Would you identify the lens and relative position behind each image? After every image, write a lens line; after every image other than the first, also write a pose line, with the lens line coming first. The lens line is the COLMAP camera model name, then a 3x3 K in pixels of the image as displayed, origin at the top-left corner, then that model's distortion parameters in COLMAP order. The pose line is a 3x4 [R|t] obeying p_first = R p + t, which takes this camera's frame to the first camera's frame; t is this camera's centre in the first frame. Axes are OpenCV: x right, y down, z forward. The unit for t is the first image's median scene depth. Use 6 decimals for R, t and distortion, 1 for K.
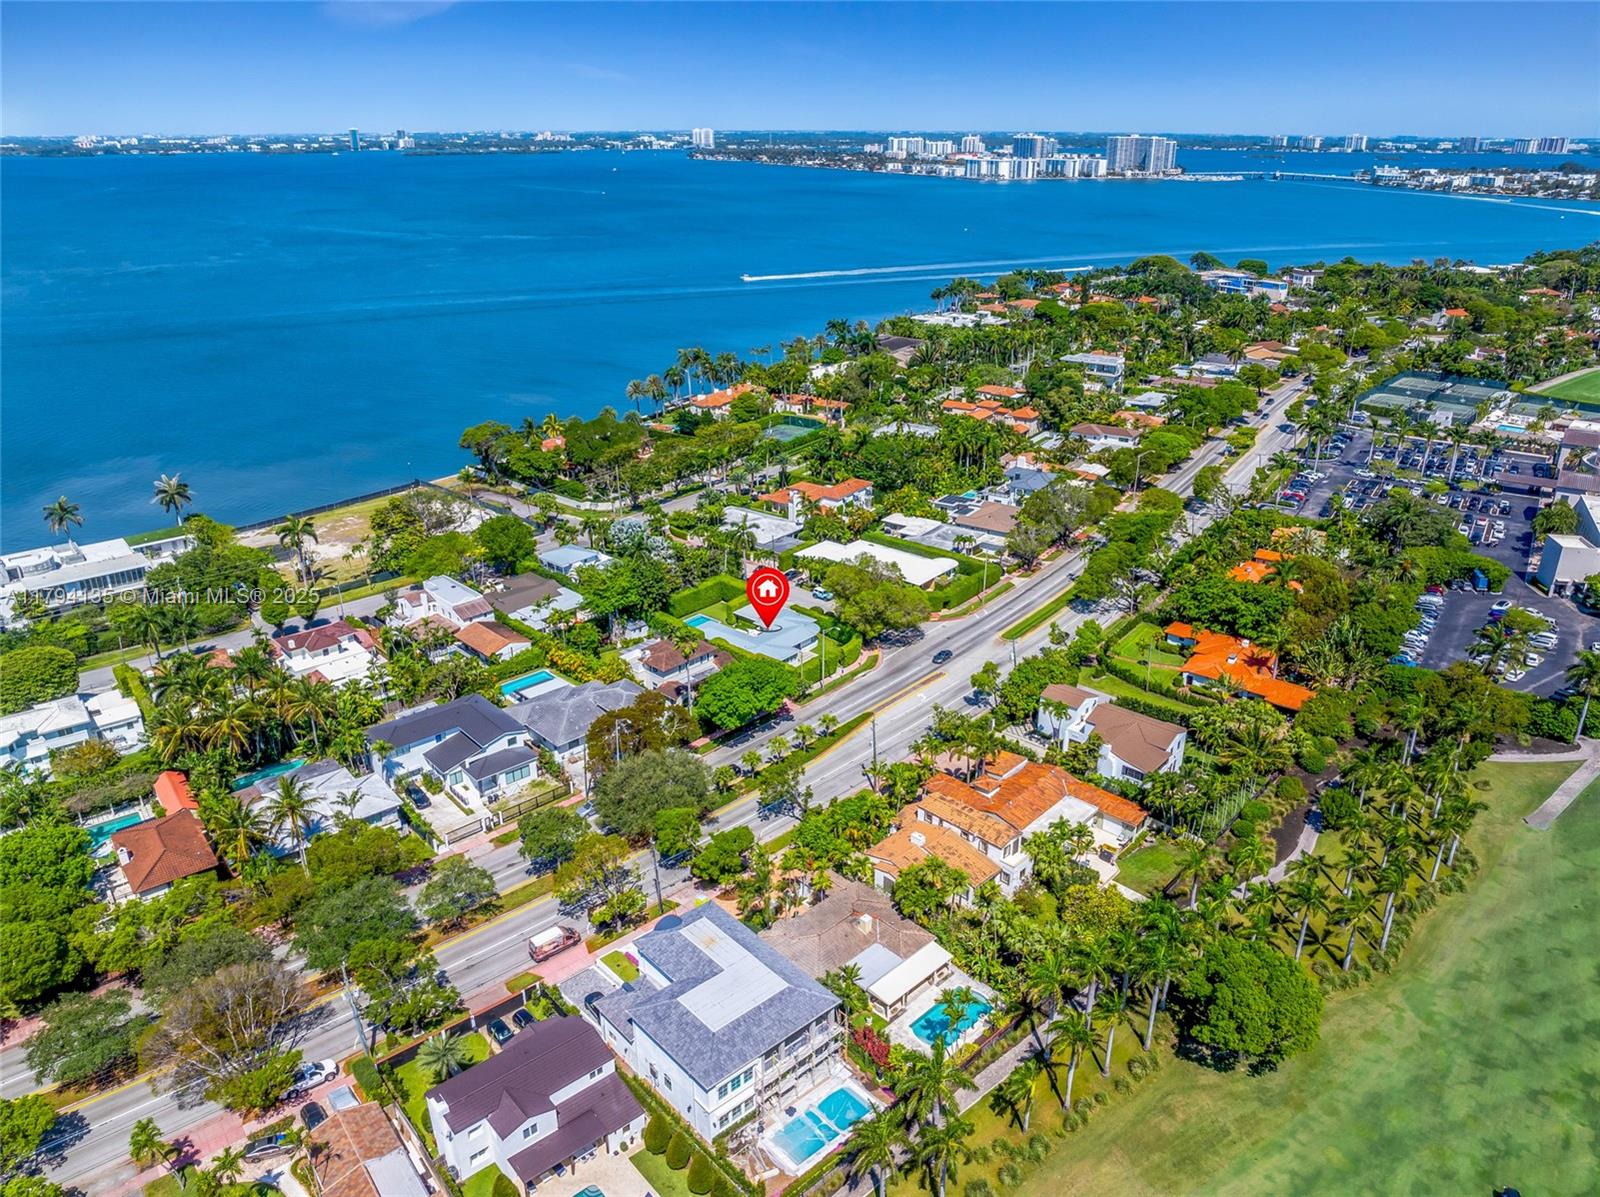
lens RADIAL K [[1102.7, 0, 814.4], [0, 1102.7, 595.9], [0, 0, 1]] dist [-0.042790, 0.005287]
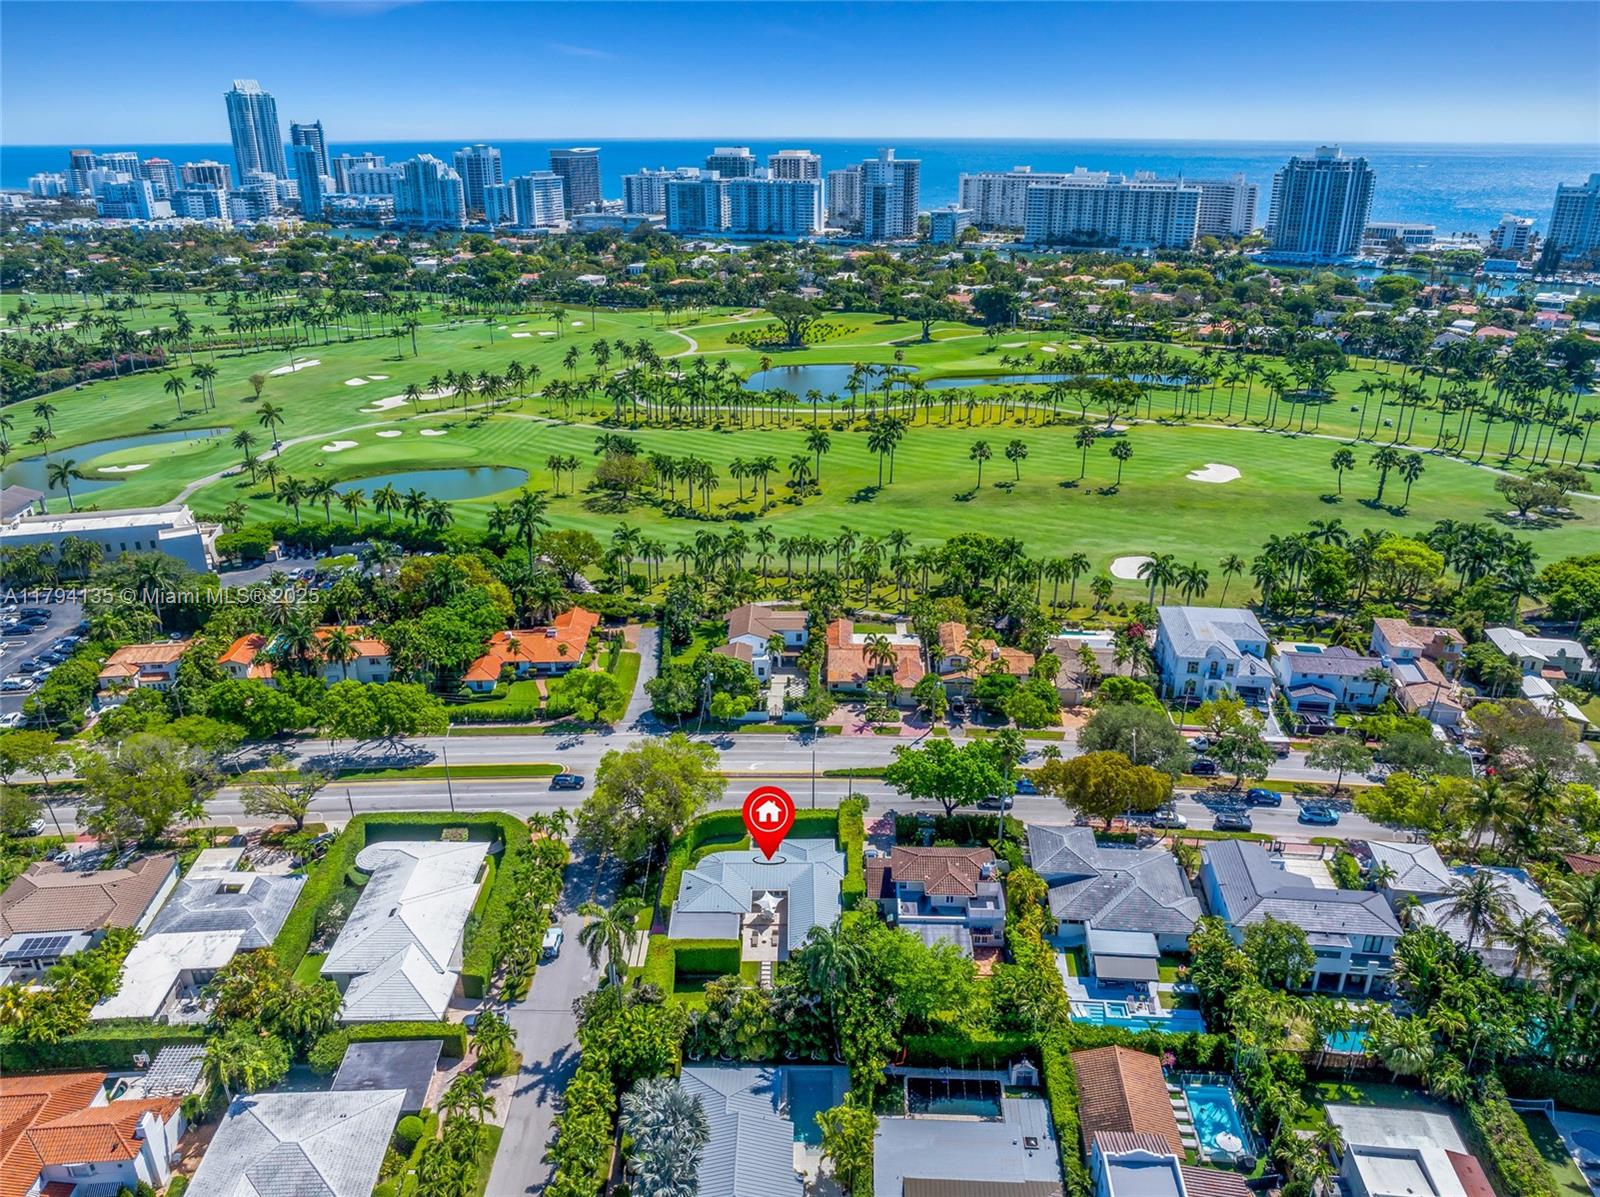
lens RADIAL K [[1115.3, 0, 810.9], [0, 1115.3, 594.9], [0, 0, 1]] dist [-0.042426, 0.002820]
pose [[-0.644768, -0.296736, 0.704430, -0.387493], [0.297854, 0.751192, 0.589062, -0.391484], [-0.703958, 0.589625, -0.395961, 0.911107]]
